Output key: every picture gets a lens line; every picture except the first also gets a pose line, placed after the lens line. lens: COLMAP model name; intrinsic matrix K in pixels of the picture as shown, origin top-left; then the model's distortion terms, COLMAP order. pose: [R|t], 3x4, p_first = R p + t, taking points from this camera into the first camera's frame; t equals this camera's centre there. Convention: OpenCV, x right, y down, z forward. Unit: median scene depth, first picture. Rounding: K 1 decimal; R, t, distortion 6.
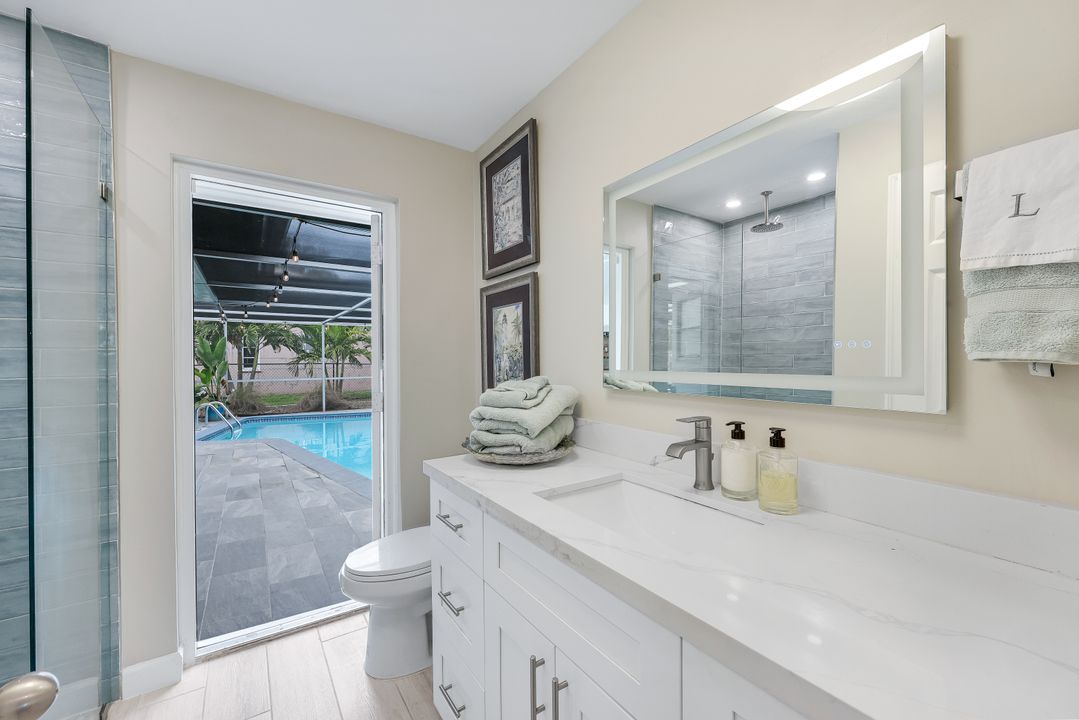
lens RADIAL K [[439.4, 0, 538.7], [0, 439.4, 357.4], [0, 0, 1]] dist [0.000423, 0.000029]
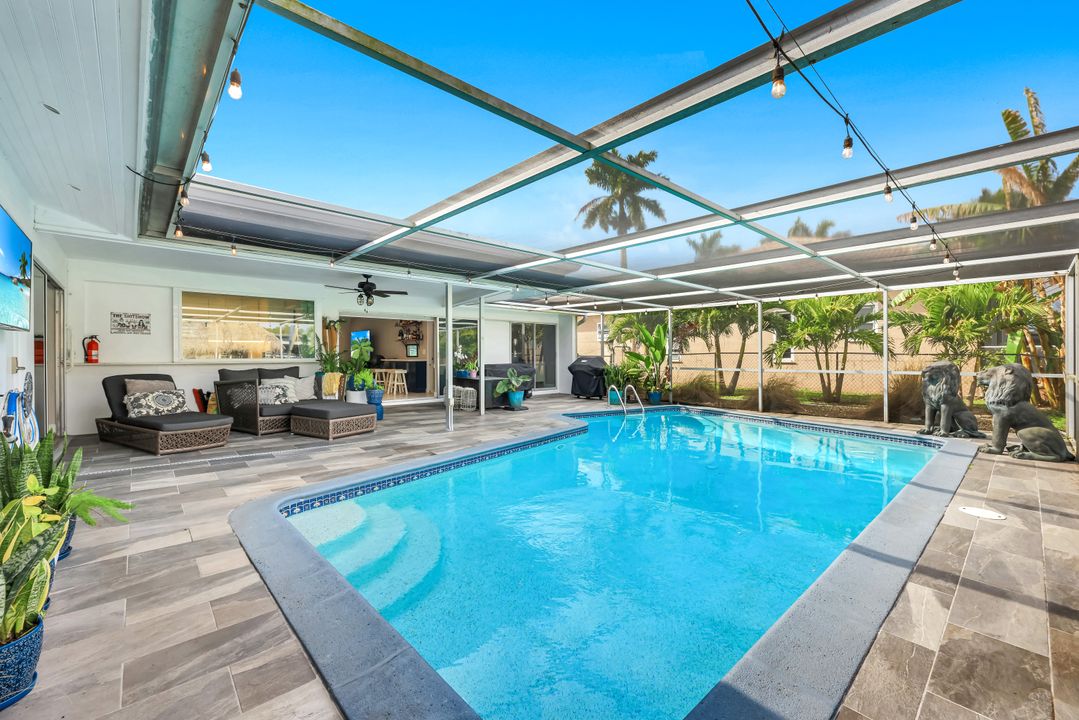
lens RADIAL K [[447.7, 0, 540.2], [0, 447.7, 356.6], [0, 0, 1]] dist [0.001353, 0.000319]
pose [[0.151352, 0.005968, -0.988462, 0.283564], [-0.000813, 0.999982, 0.005913, 0.022385], [0.988480, -0.000092, 0.151354, 0.563266]]
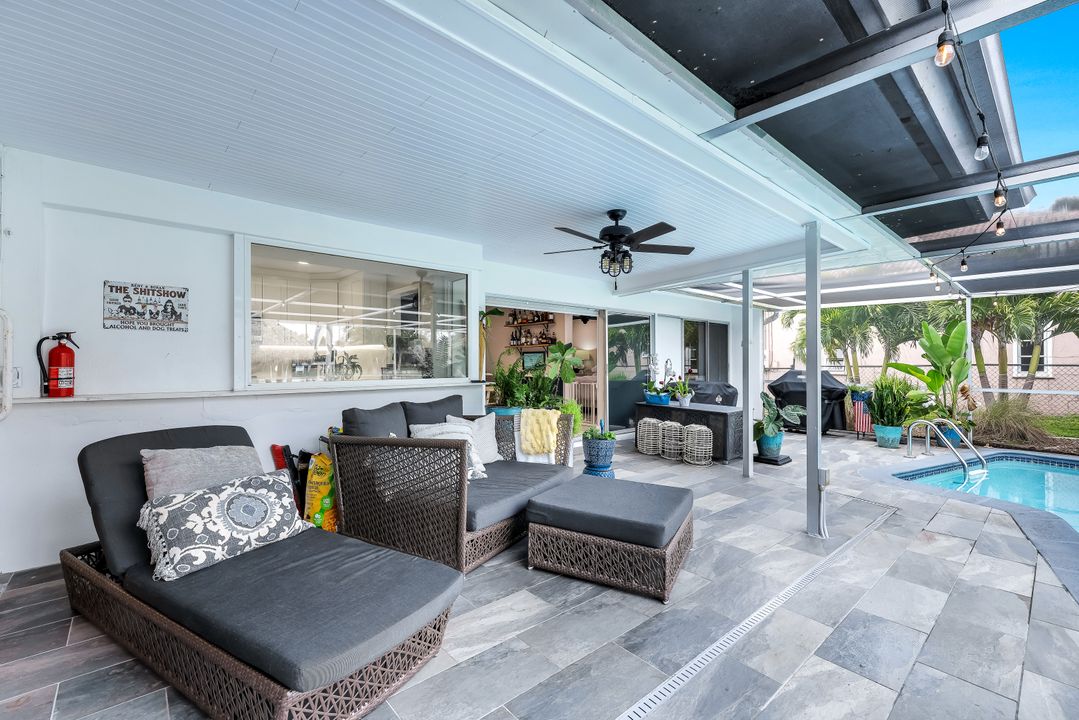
lens RADIAL K [[463.1, 0, 539.5], [0, 463.1, 360.0], [0, 0, 1]] dist [0.002934, 0.000532]
pose [[0.141368, -0.001689, -0.989956, -0.121204], [-0.001752, 0.999997, -0.001957, 0.013322], [0.989956, 0.002011, 0.141365, 0.279500]]
